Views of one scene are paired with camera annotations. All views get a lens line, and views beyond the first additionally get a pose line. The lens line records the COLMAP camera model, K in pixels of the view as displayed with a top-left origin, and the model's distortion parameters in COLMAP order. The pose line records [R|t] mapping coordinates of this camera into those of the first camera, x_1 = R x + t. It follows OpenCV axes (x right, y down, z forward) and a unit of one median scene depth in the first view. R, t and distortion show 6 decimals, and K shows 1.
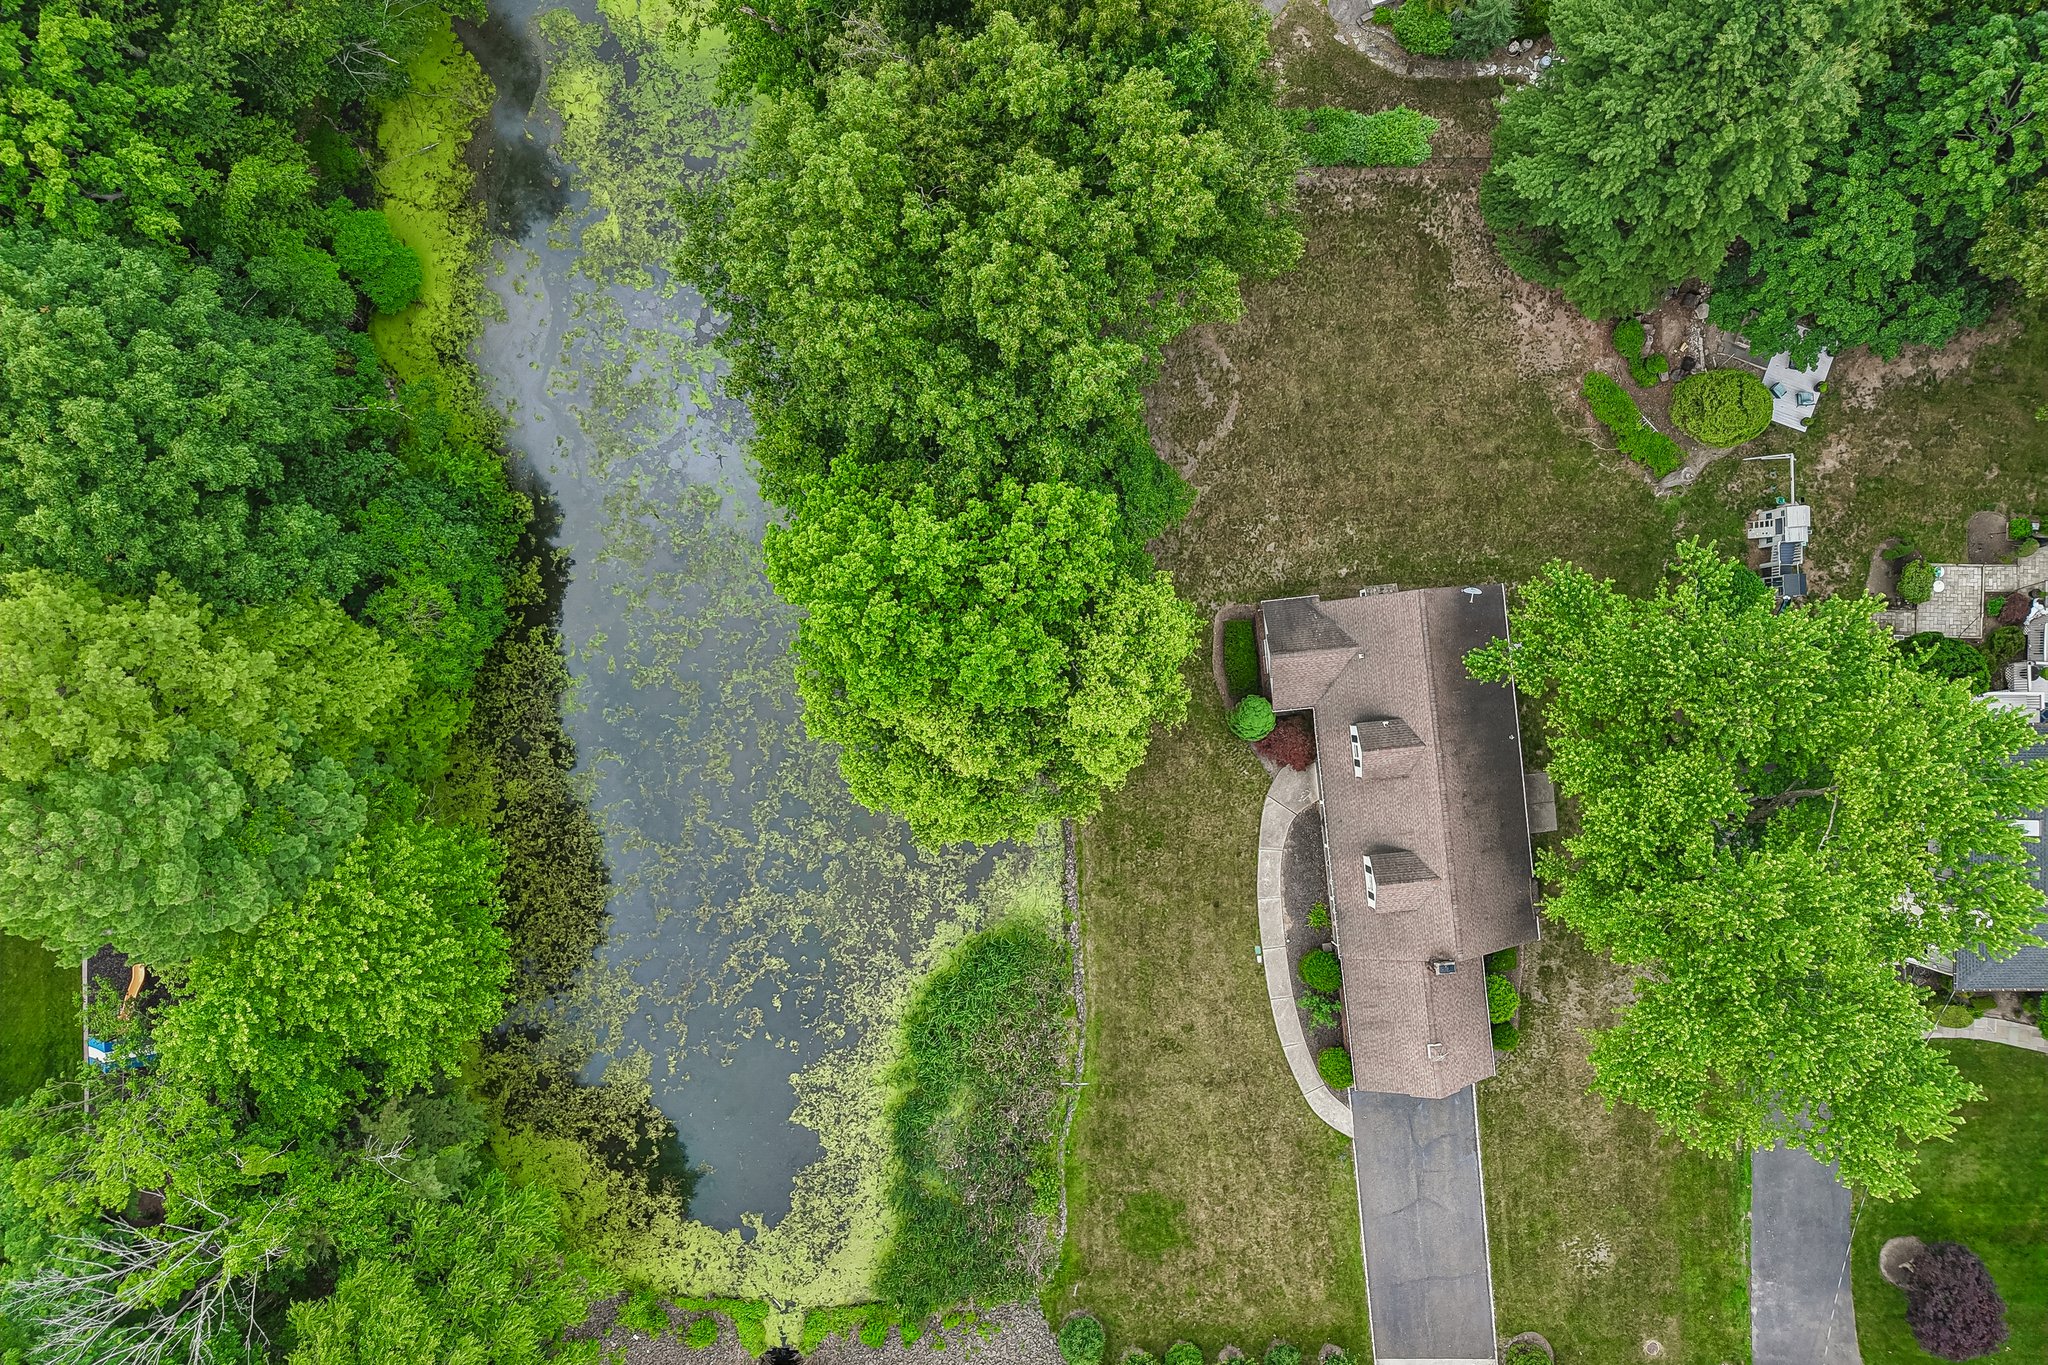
lens RADIAL K [[1366.6, 0, 1024.0], [0, 1366.6, 682.5], [0, 0, 1]] dist [0.036988, -0.047713]
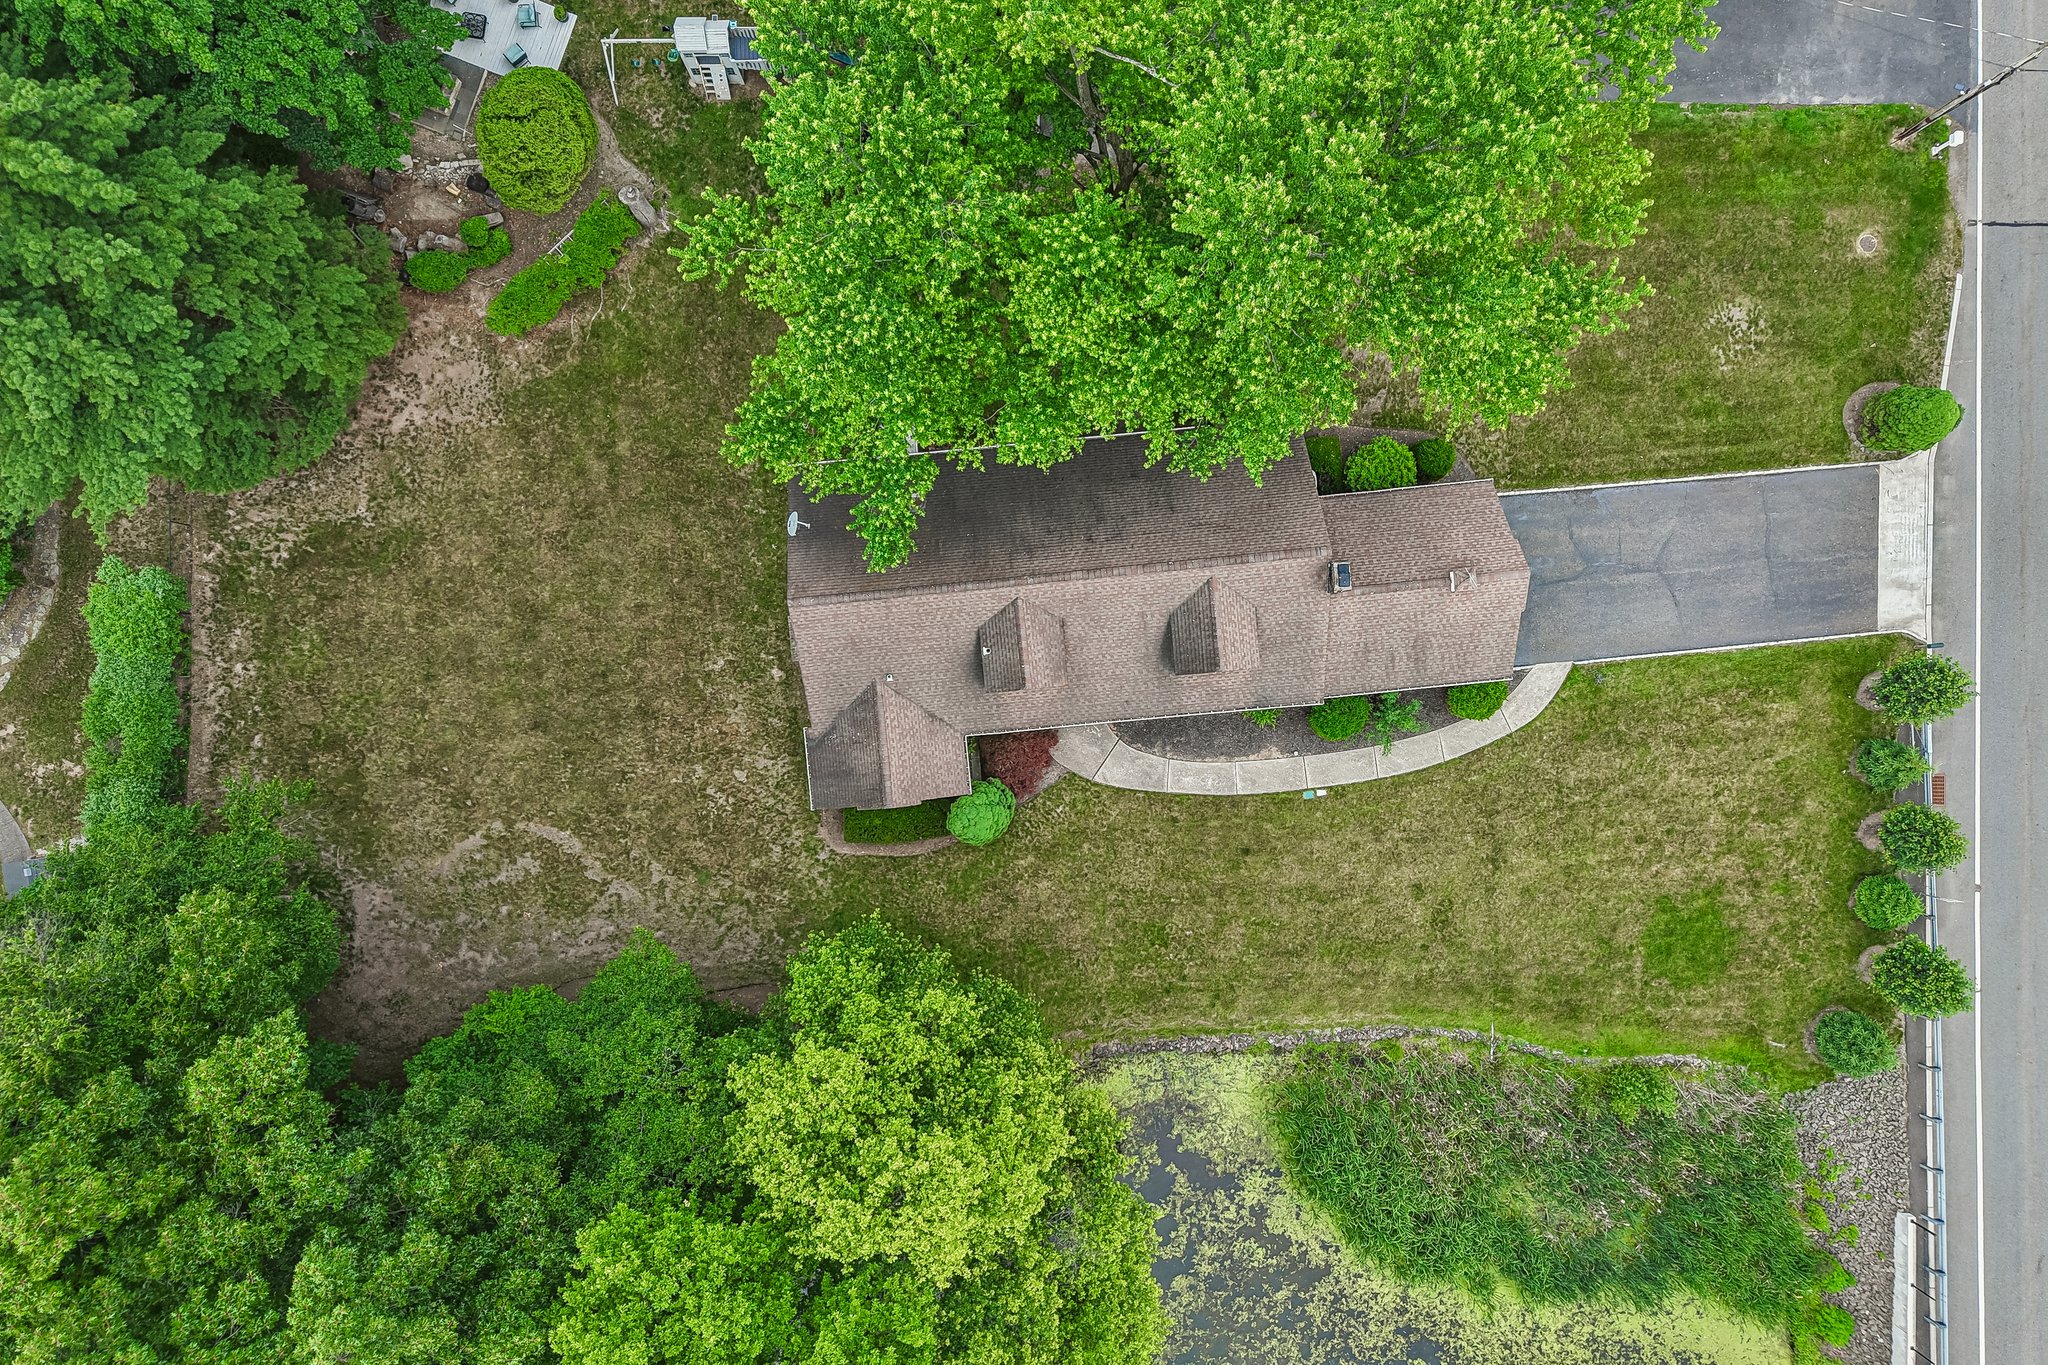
lens RADIAL K [[1423.3, 0, 1028.7], [0, 1423.3, 727.4], [0, 0, 1]] dist [0.026174, -0.024806]
pose [[0.005395, -0.999909, -0.012330, 0.212474], [0.999813, 0.005165, 0.018639, 0.034776], [-0.018573, -0.012428, 0.999750, 0.259987]]
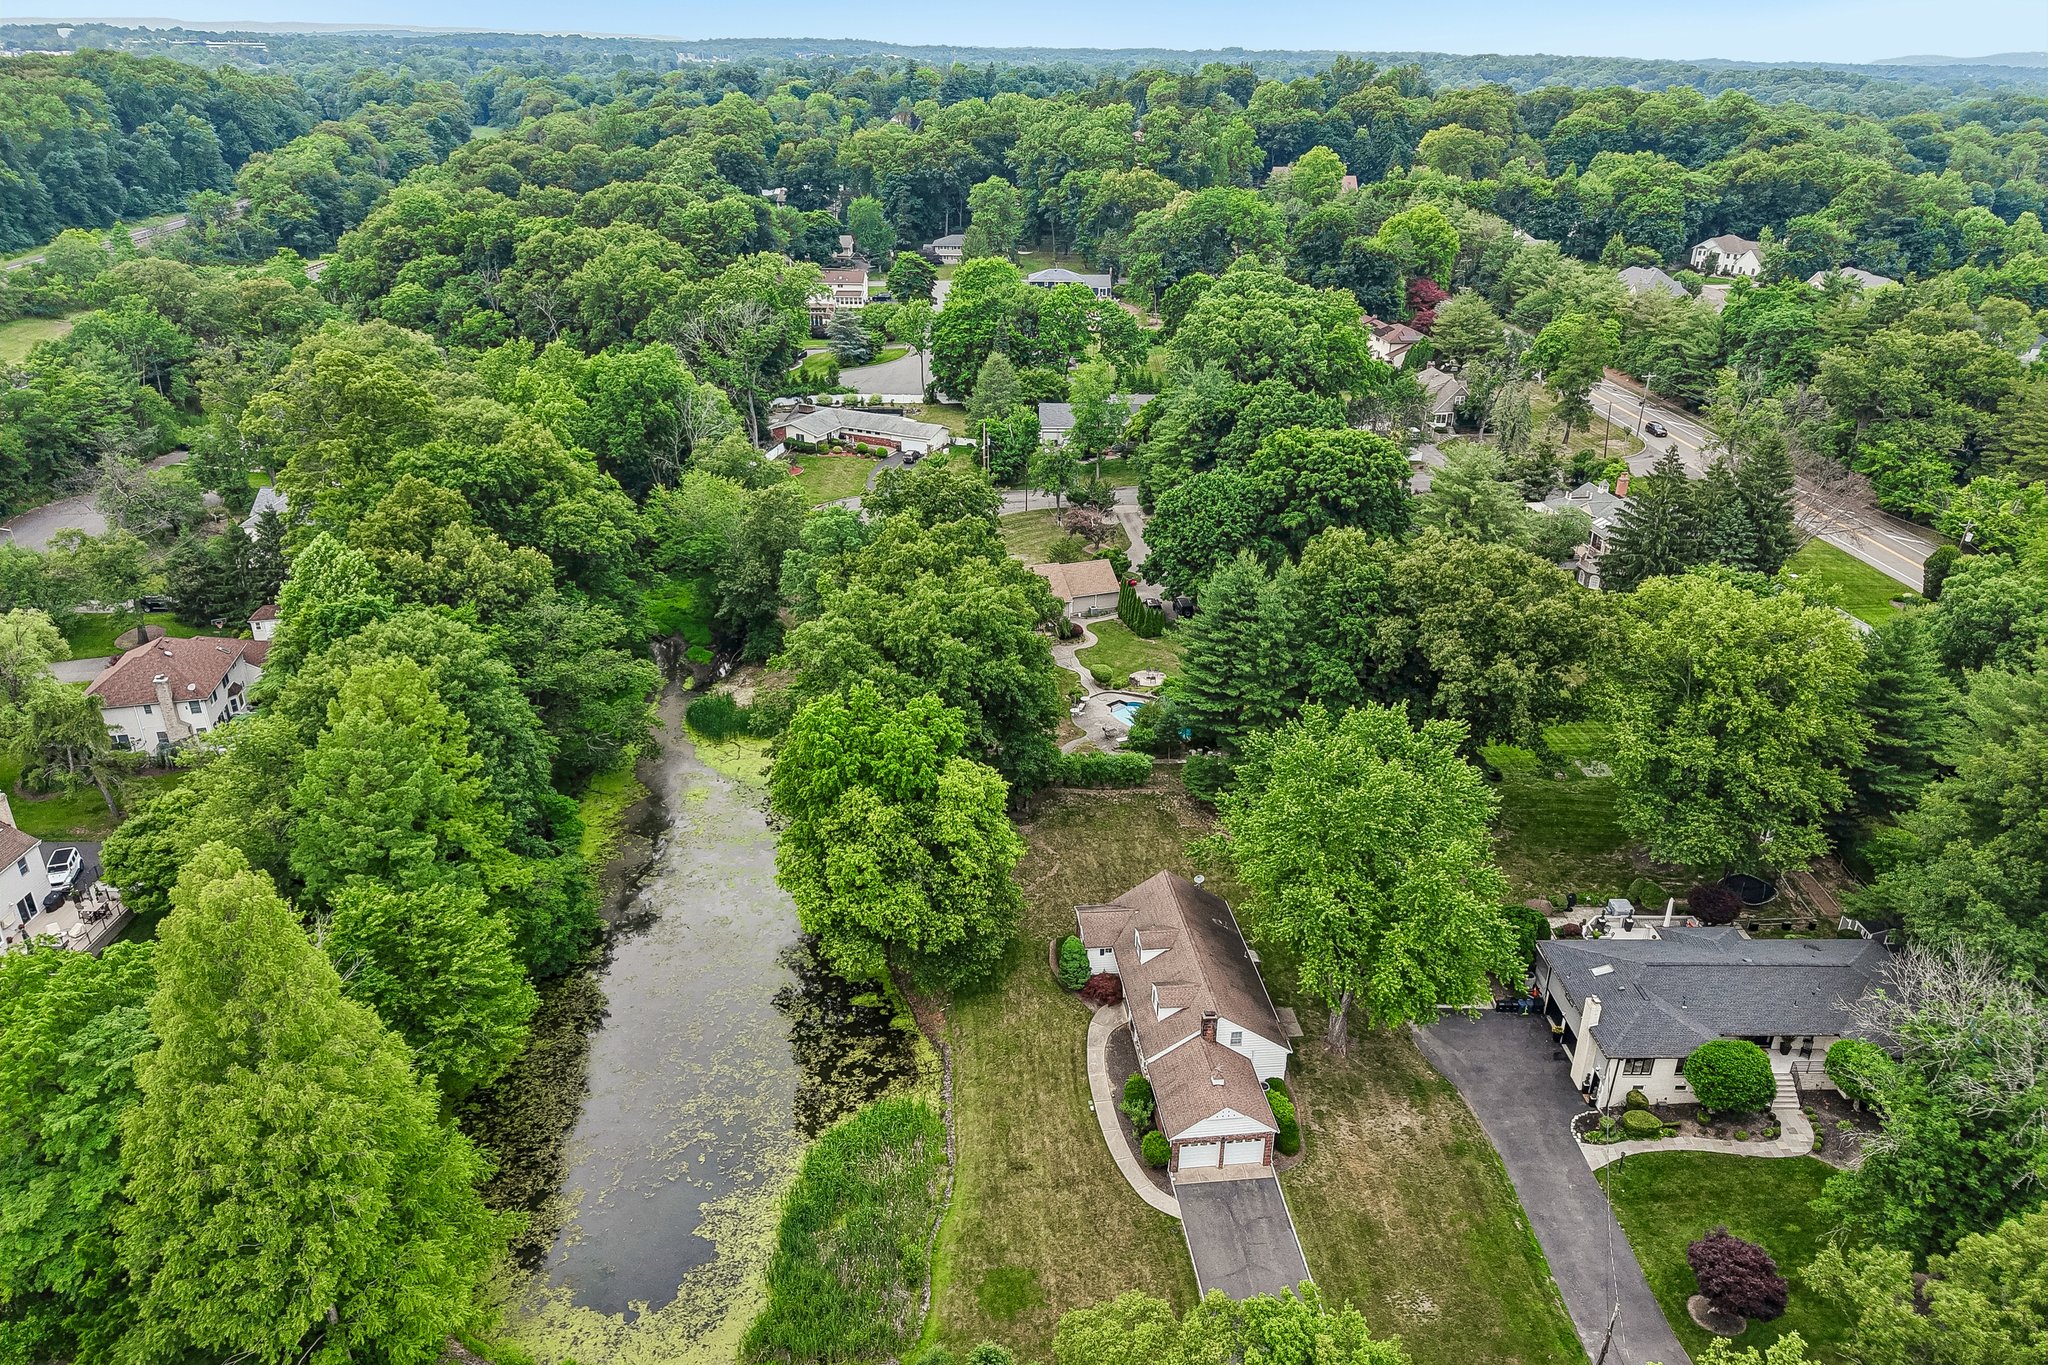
lens RADIAL K [[1366.6, 0, 1024.0], [0, 1366.6, 682.5], [0, 0, 1]] dist [0.036988, -0.047713]
pose [[0.999929, -0.003945, 0.011241, 0.095113], [0.011860, 0.418431, -0.908171, 1.181624], [-0.001121, 0.908240, 0.418449, 0.108137]]
